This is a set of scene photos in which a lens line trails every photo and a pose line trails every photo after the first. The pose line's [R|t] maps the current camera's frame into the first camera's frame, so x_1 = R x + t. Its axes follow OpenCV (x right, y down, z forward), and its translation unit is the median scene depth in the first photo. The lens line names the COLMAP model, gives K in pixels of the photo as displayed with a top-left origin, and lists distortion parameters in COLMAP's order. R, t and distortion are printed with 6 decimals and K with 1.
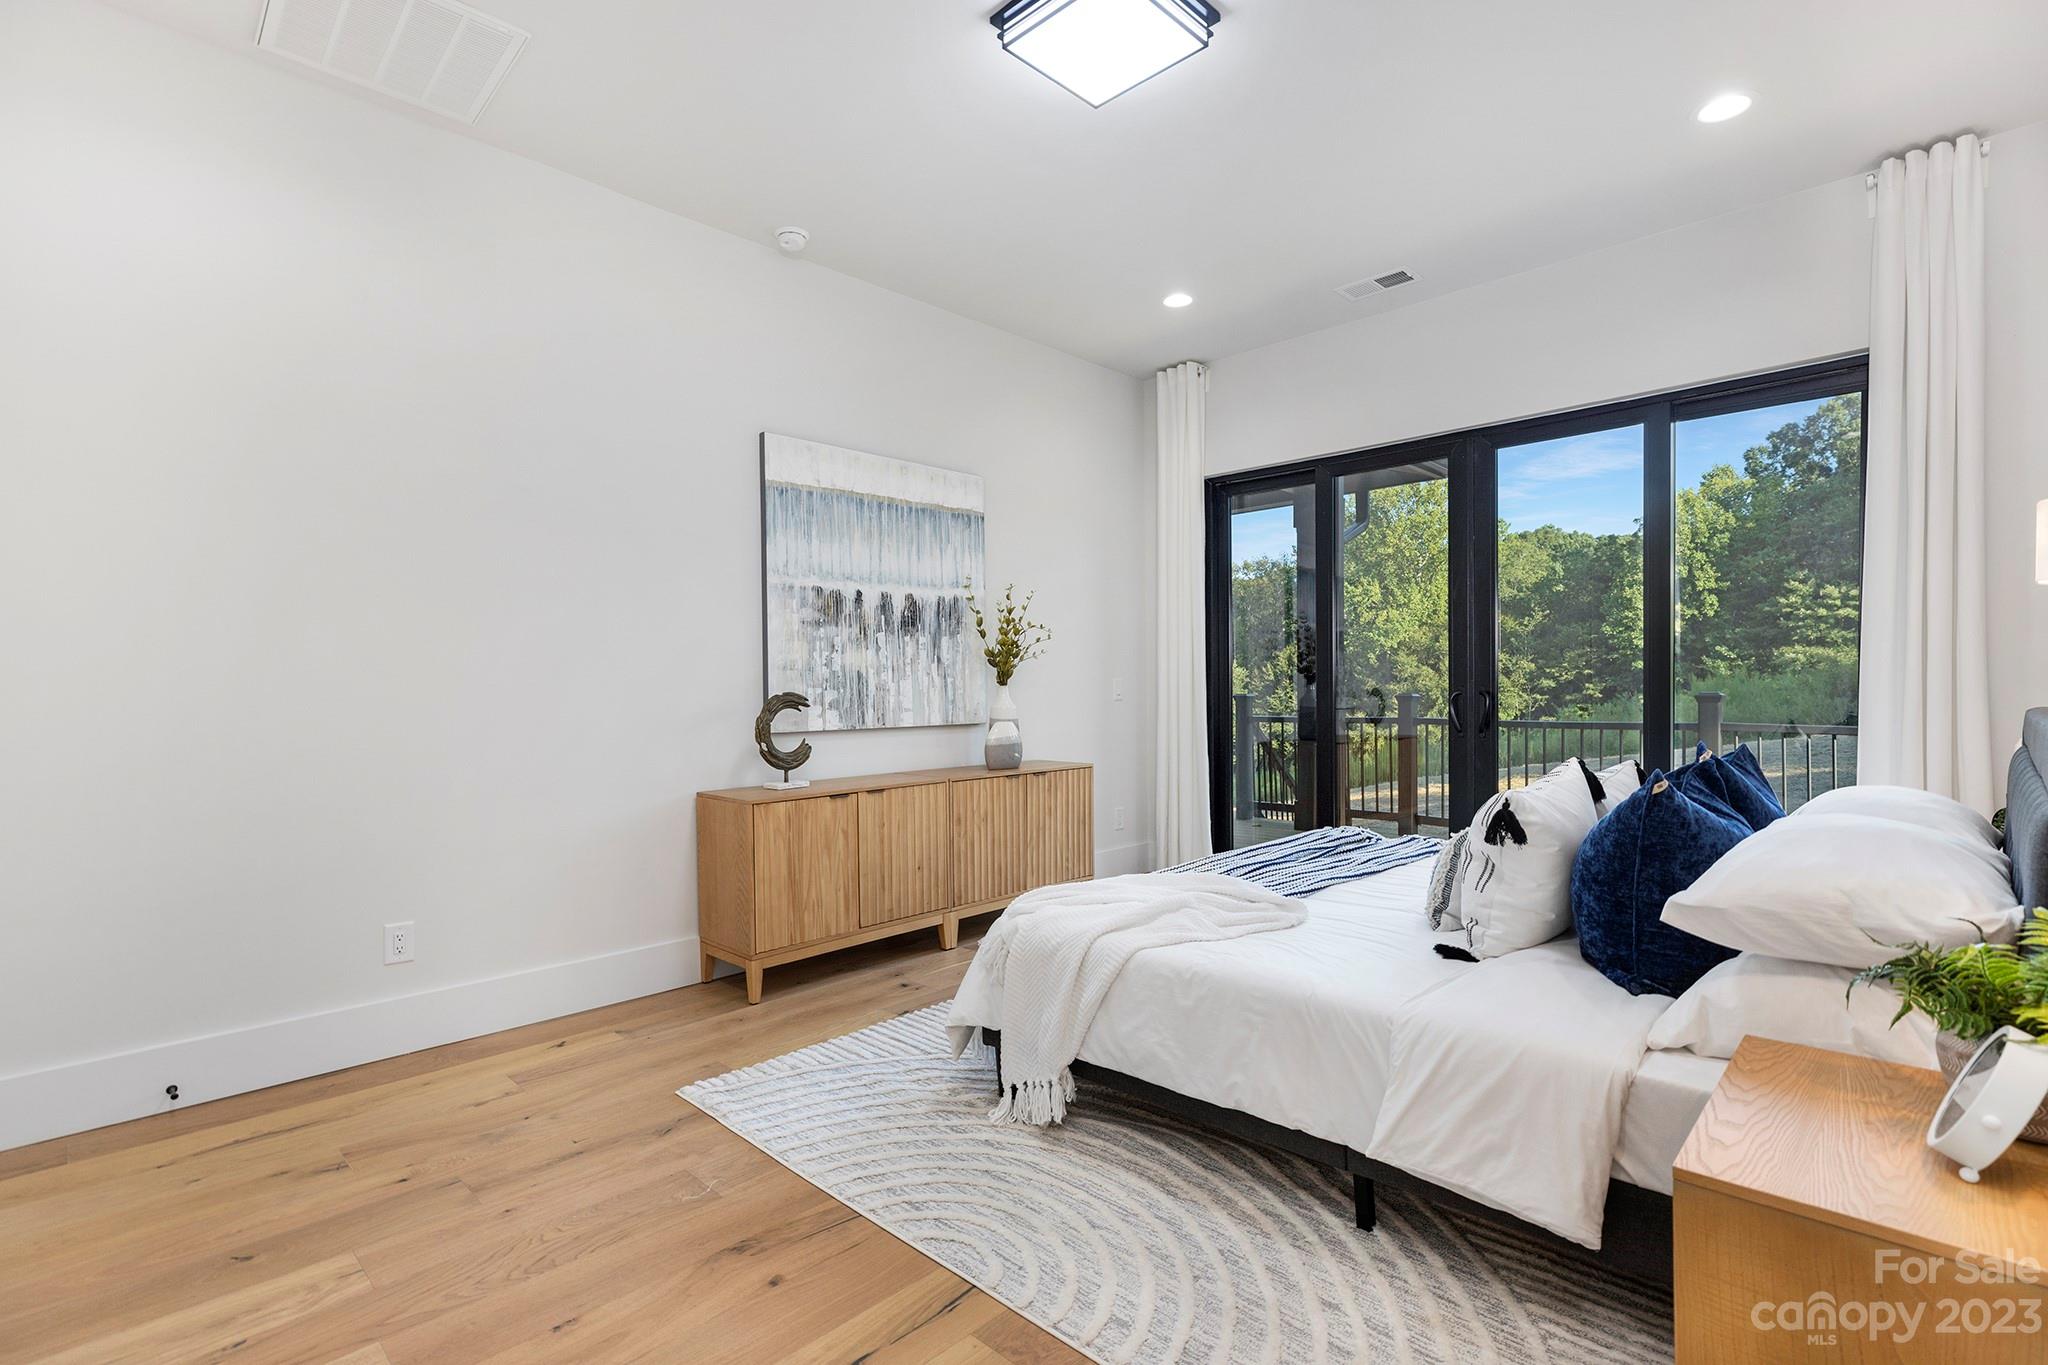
lens RADIAL K [[941.8, 0, 1014.2], [0, 941.8, 693.7], [0, 0, 1]] dist [0.002546, 0.000283]
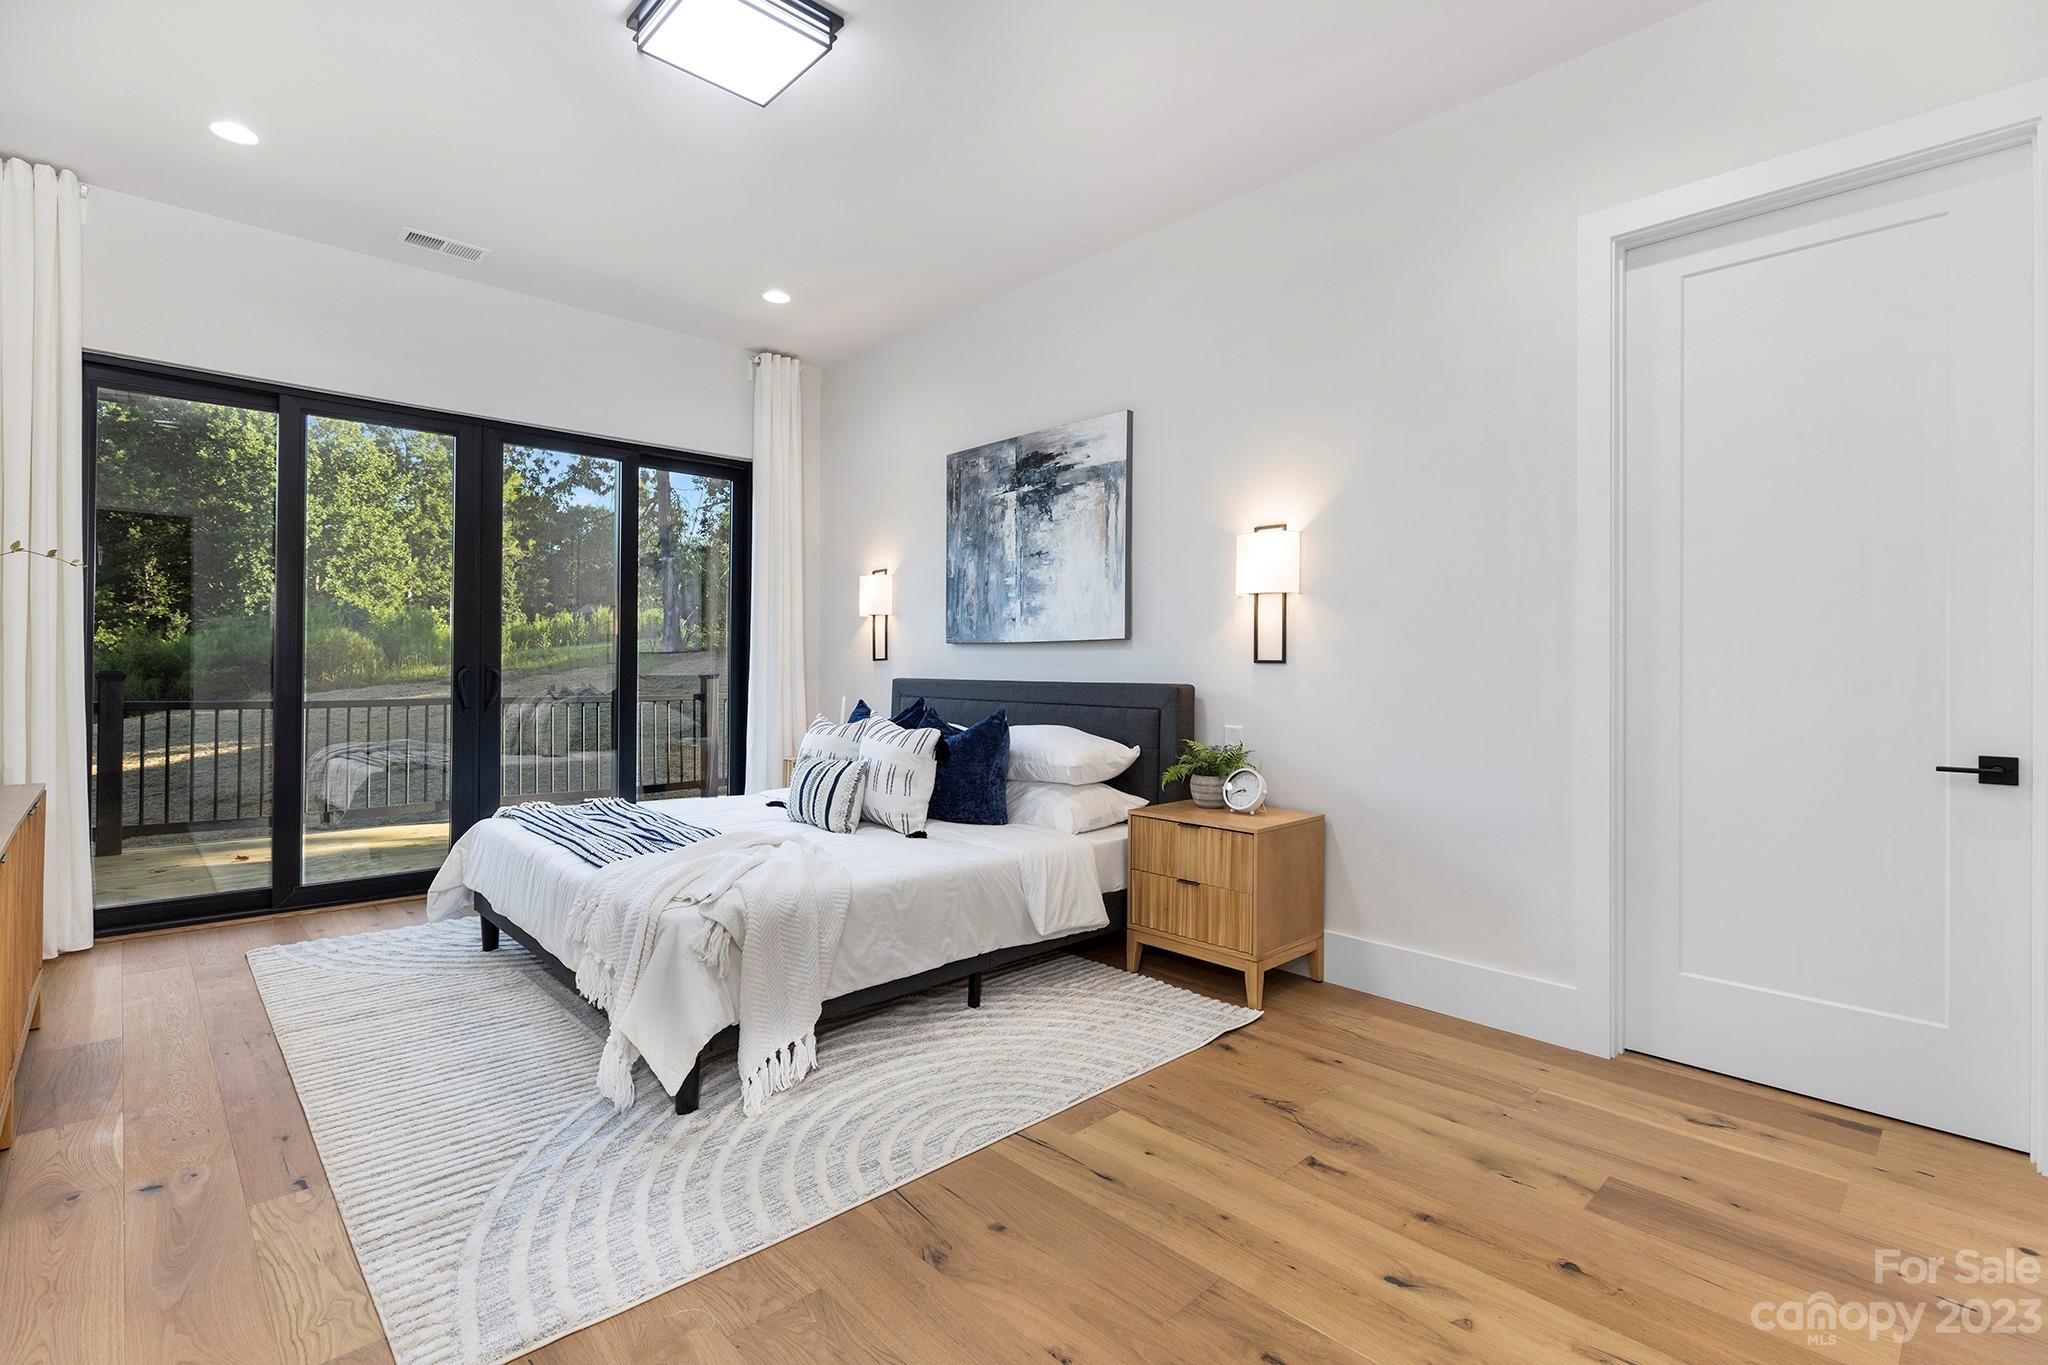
lens RADIAL K [[941.8, 0, 1014.0], [0, 941.8, 676.1], [0, 0, 1]] dist [0.002546, 0.000283]
pose [[0.022896, 0.011487, 0.999672, -1.128745], [-0.004021, 0.999927, -0.011398, 0.028567], [-0.999730, -0.003759, 0.022940, 0.842340]]
